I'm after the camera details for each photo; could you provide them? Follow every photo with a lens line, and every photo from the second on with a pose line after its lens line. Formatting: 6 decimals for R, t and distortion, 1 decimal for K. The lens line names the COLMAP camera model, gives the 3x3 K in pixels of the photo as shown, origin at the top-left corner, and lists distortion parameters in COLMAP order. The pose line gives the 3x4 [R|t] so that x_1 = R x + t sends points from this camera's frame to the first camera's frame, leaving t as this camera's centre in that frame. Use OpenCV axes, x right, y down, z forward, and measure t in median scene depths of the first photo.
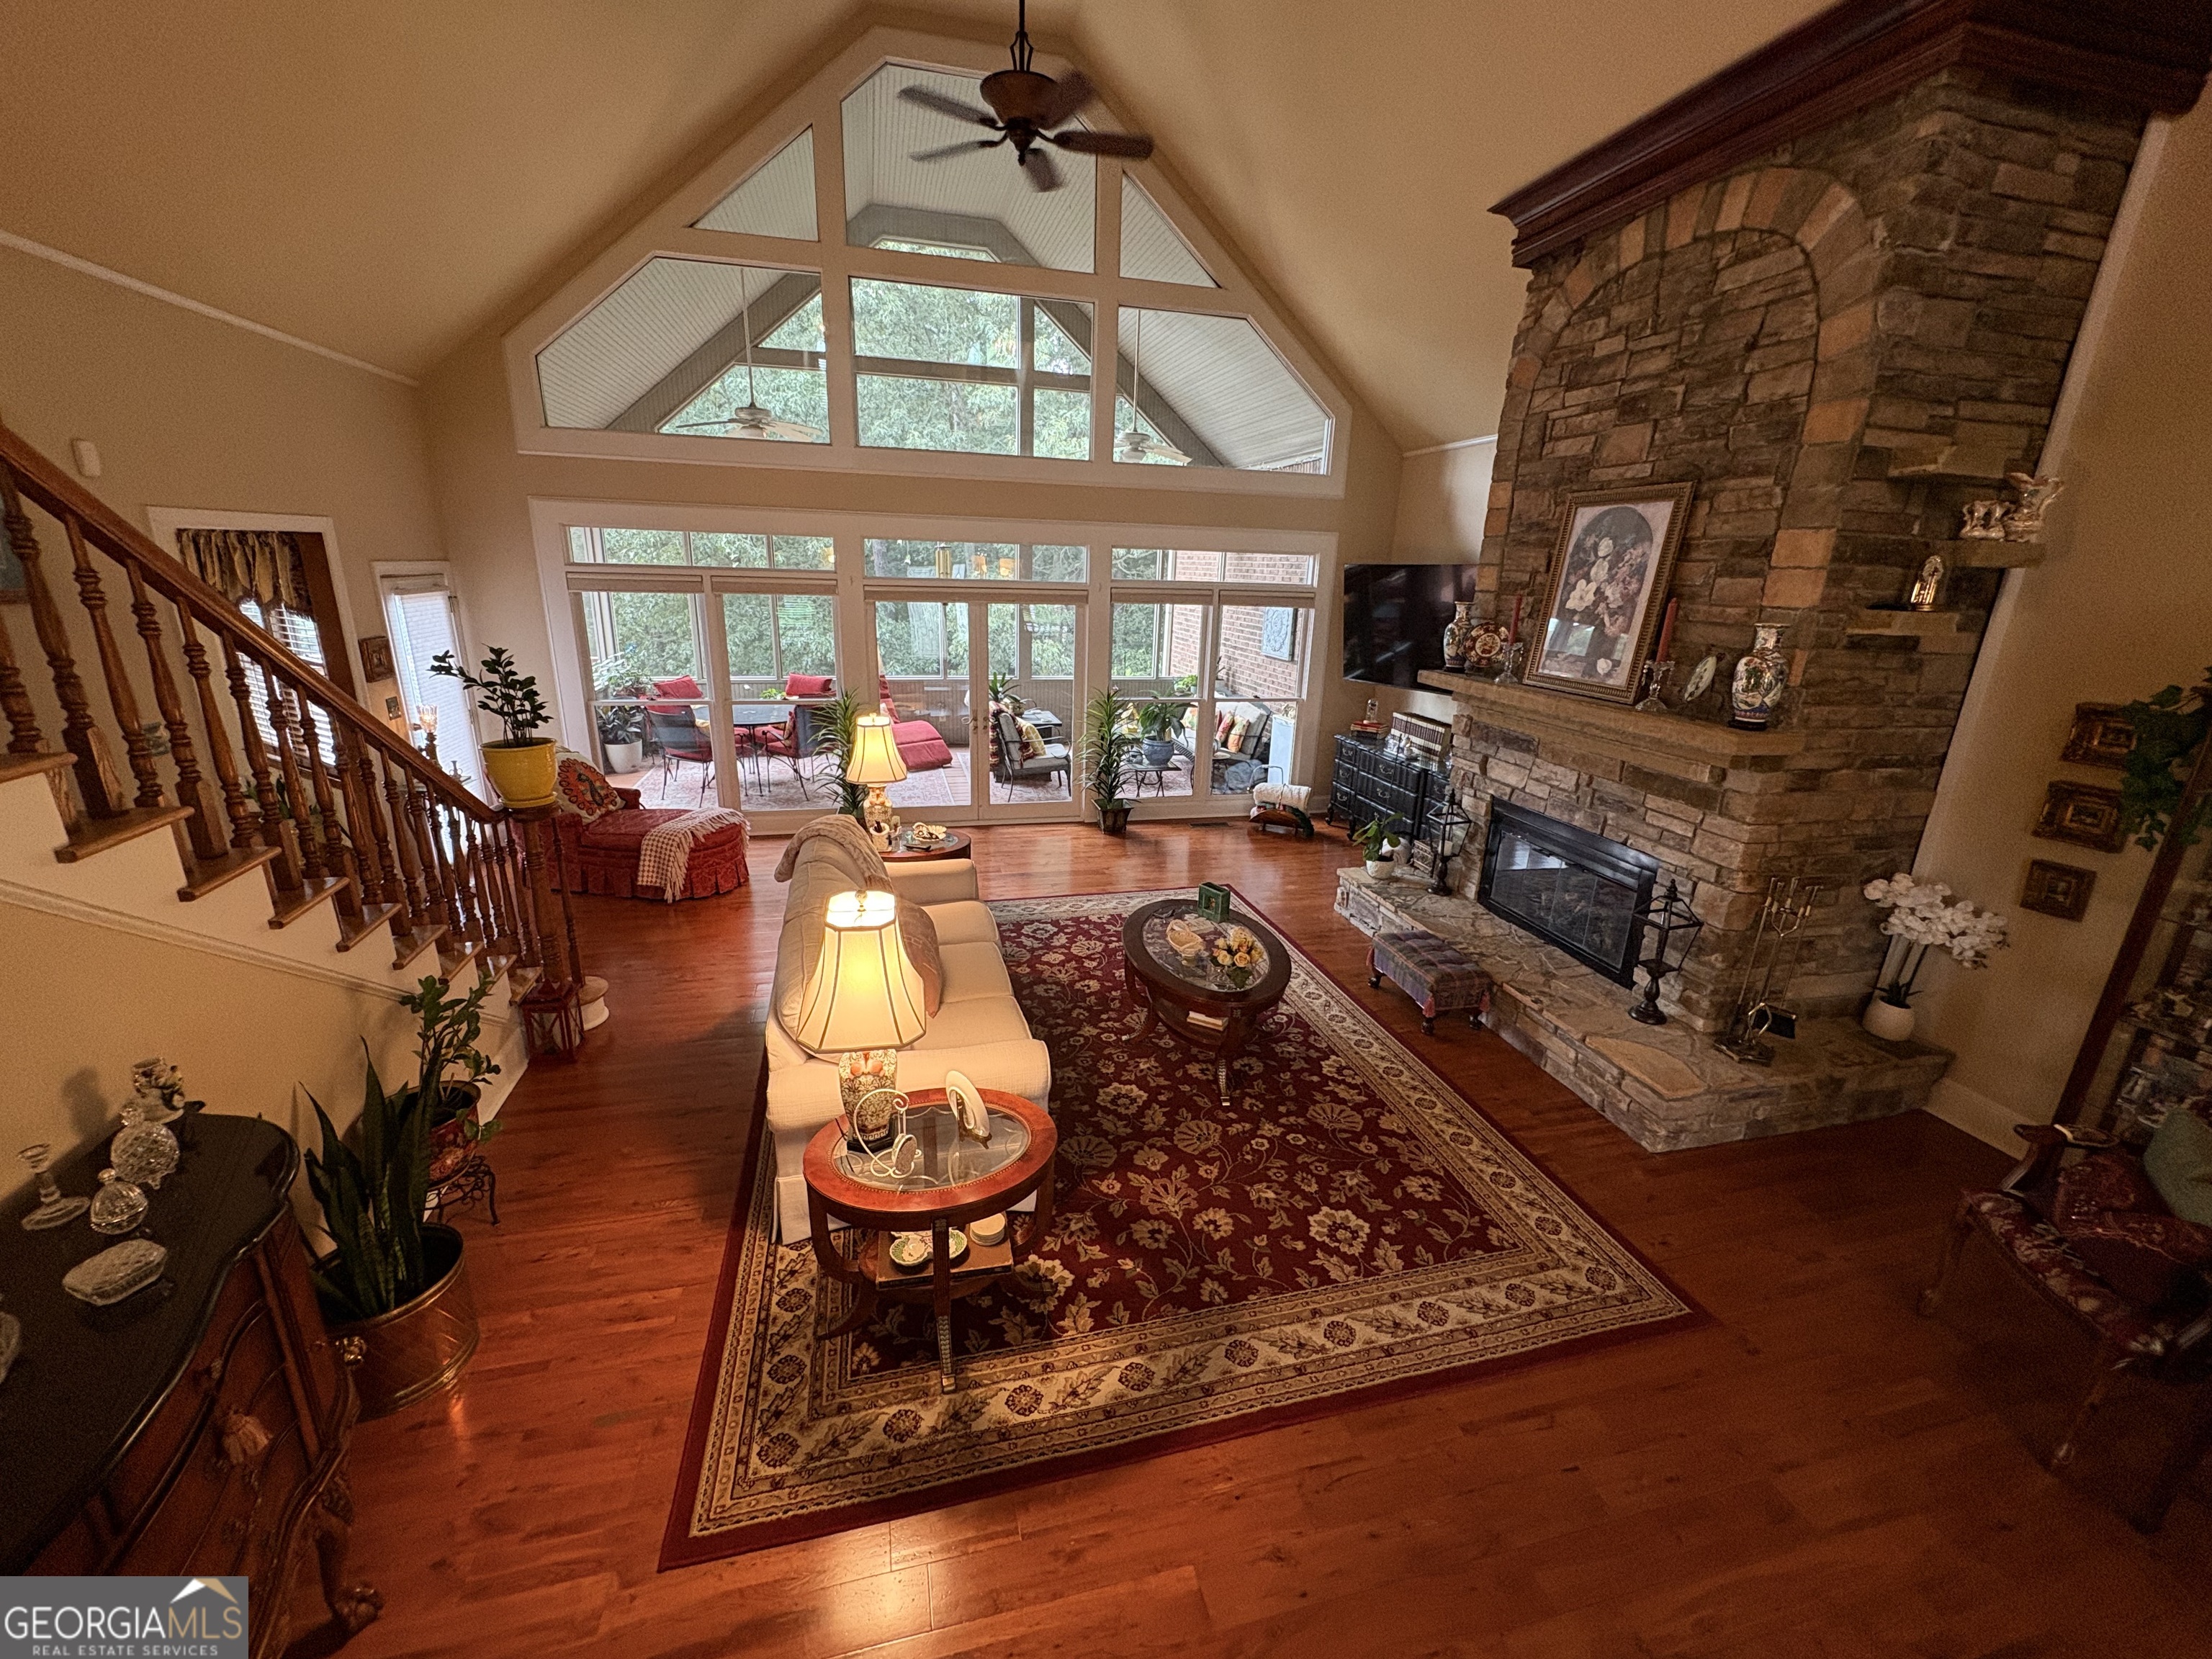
lens RADIAL K [[885.2, 0, 1105.0], [0, 885.2, 832.6], [0, 0, 1]] dist [0.003877, -0.001169]
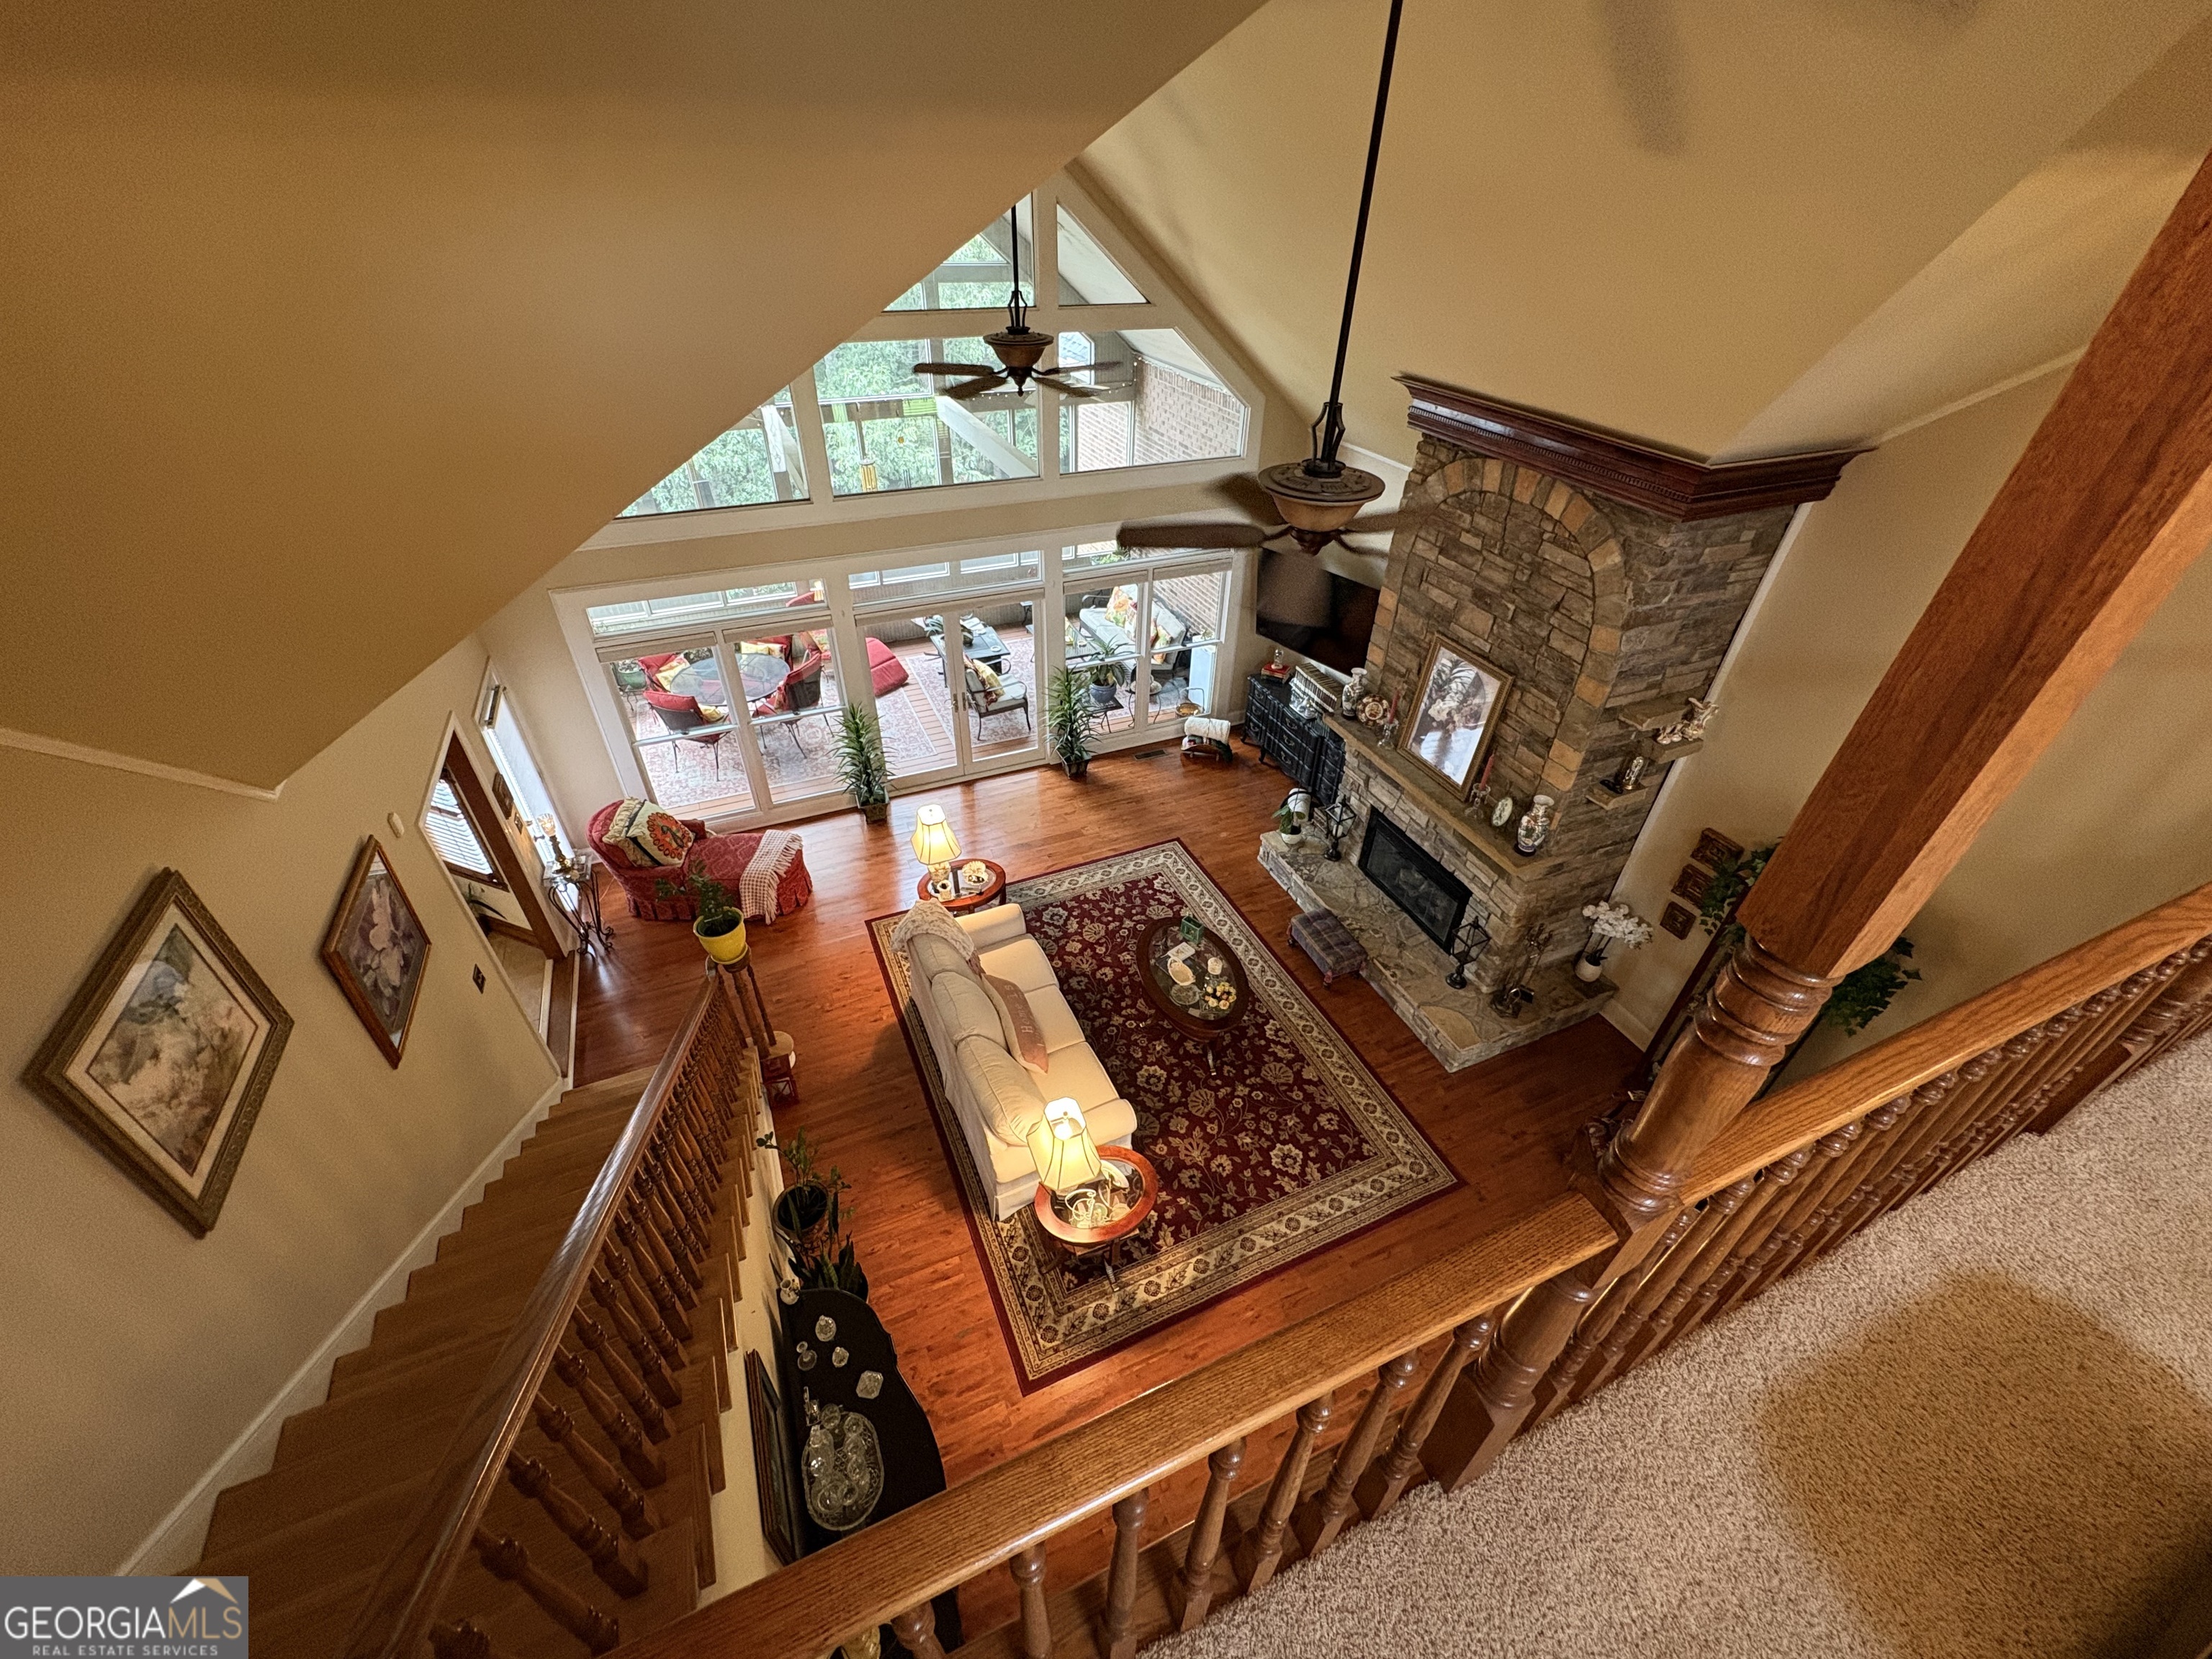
lens RADIAL K [[885.2, 0, 1106.6], [0, 885.2, 836.9], [0, 0, 1]] dist [0.003877, -0.001169]
pose [[0.986578, -0.109241, 0.121369, -0.234948], [0.059471, 0.932597, 0.355986, -0.777584], [-0.152077, -0.343990, 0.926576, -0.393160]]
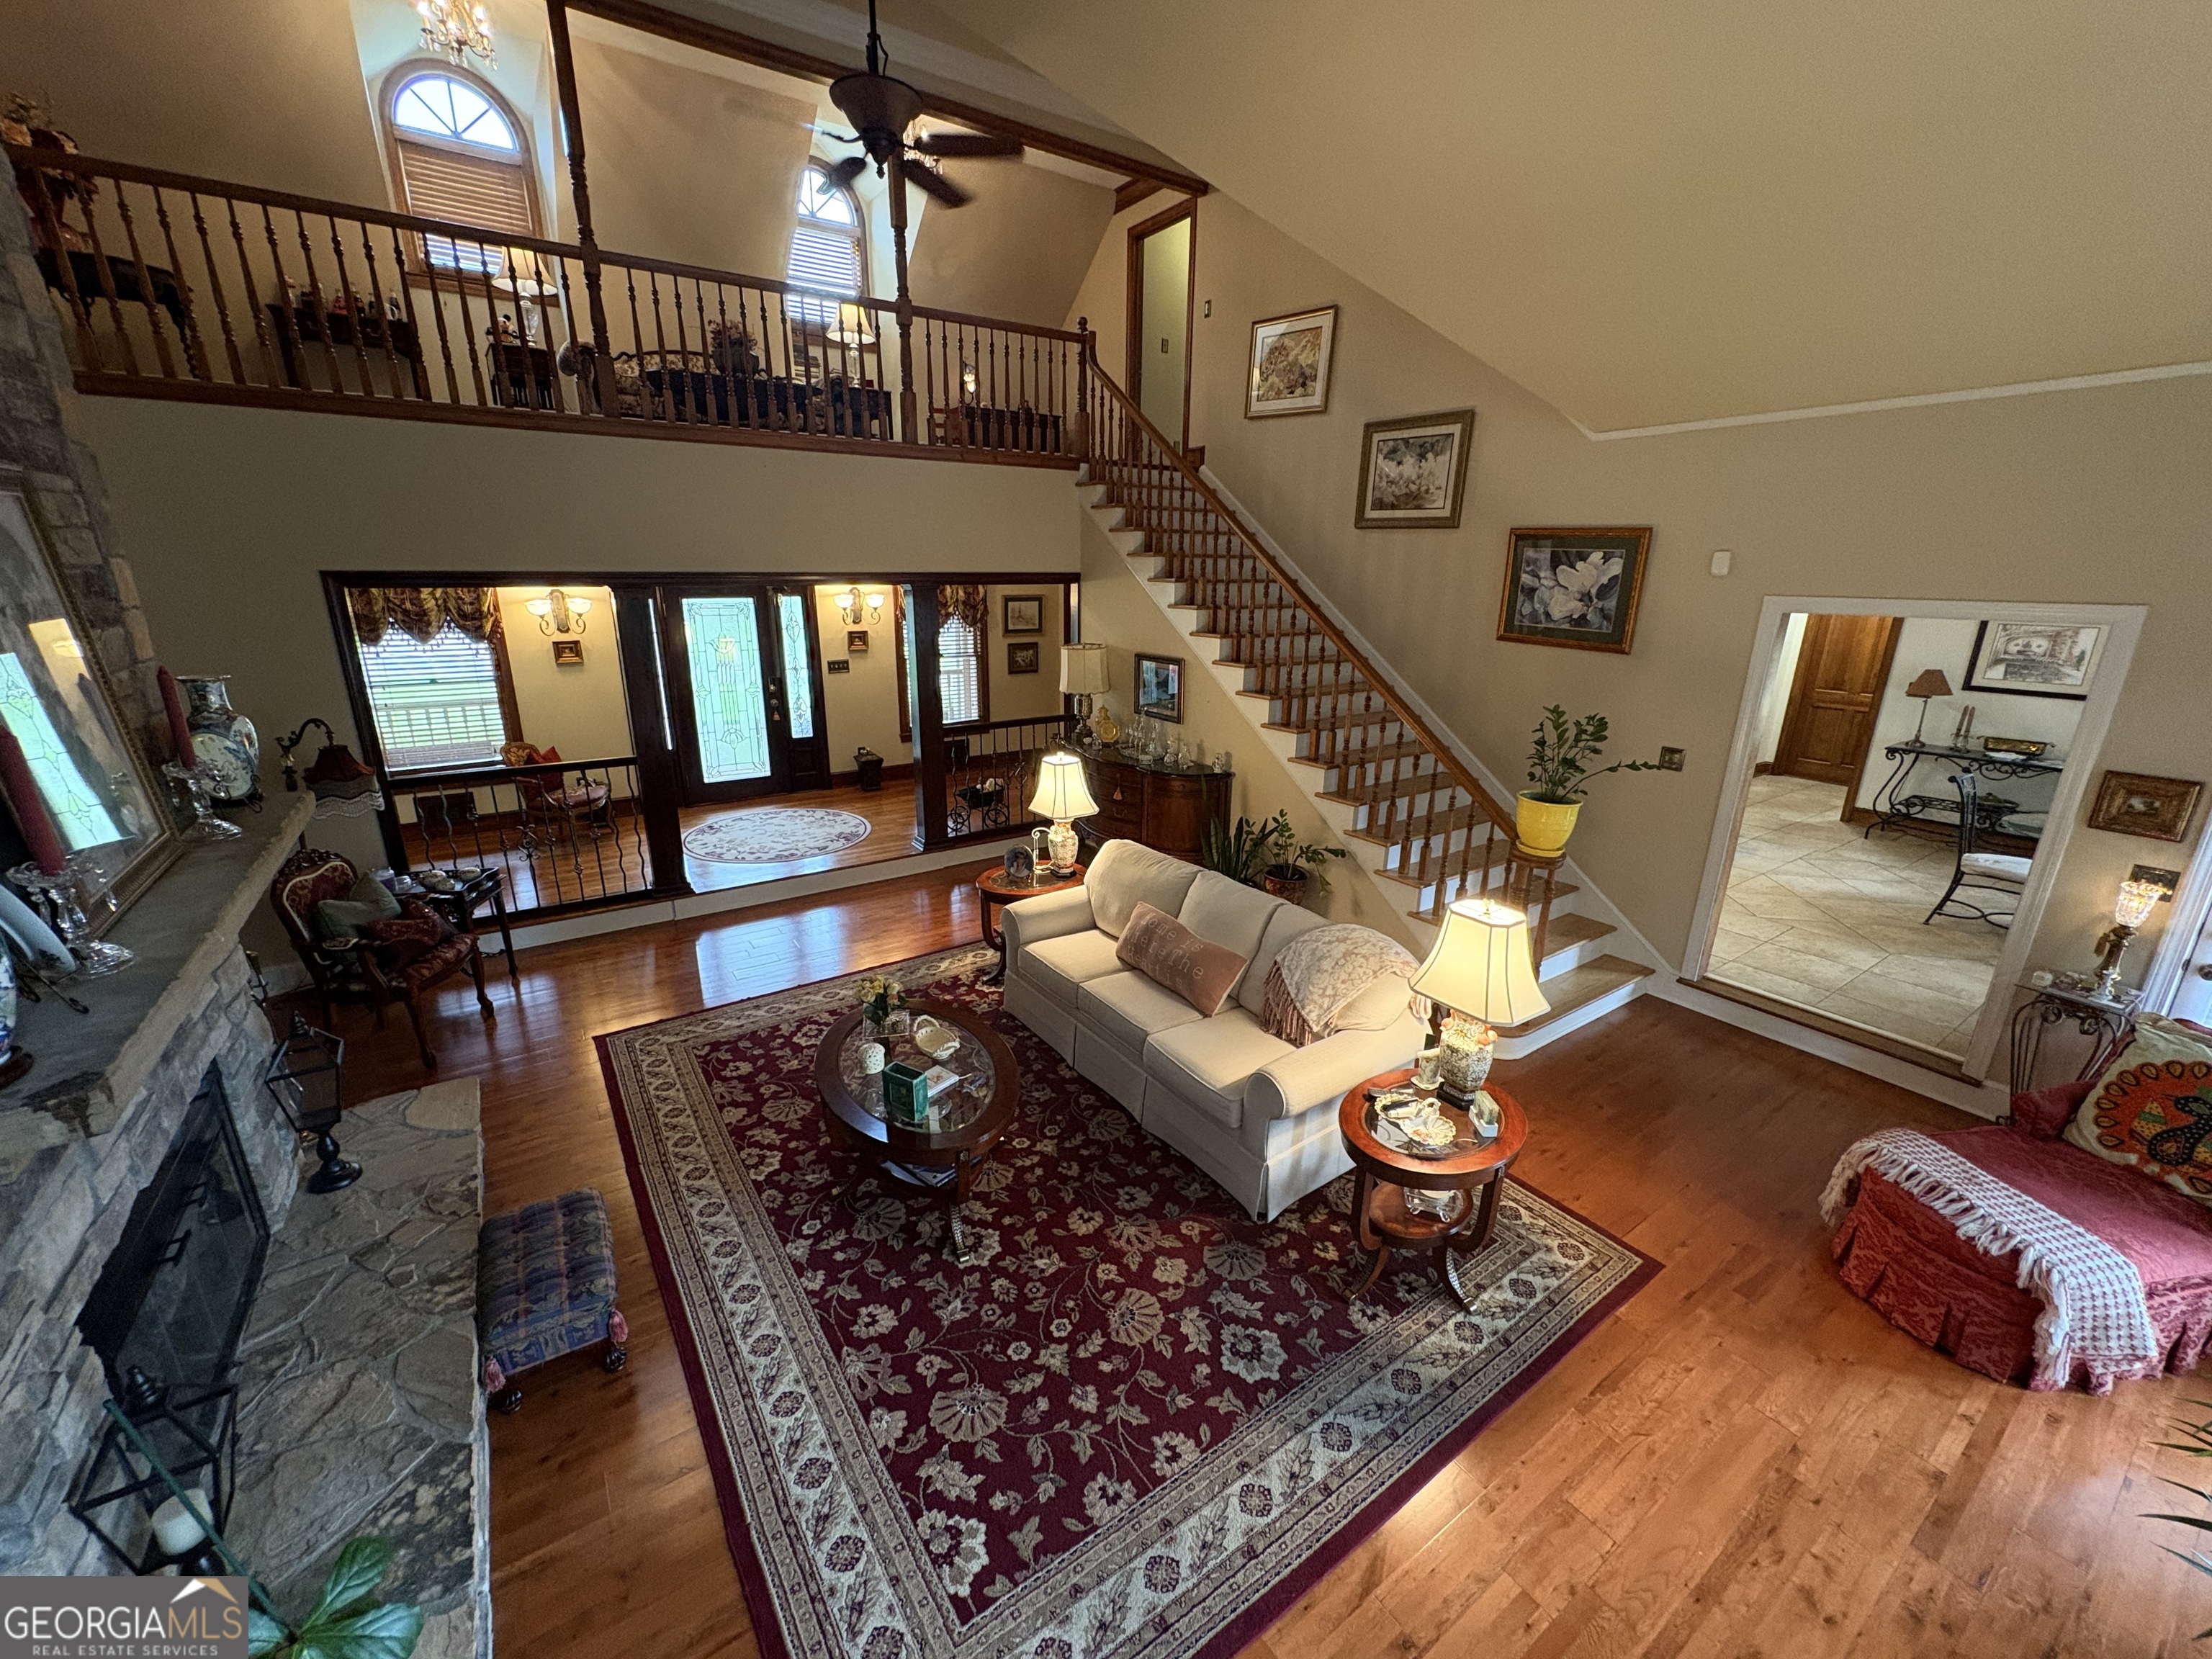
lens RADIAL K [[885.2, 0, 1105.8], [0, 885.2, 832.3], [0, 0, 1]] dist [0.003877, -0.001169]
pose [[-0.938953, 0.061129, -0.338572, 0.257143], [-0.137104, 0.836091, 0.531182, -0.642661], [0.315548, 0.545175, -0.776669, 1.915110]]
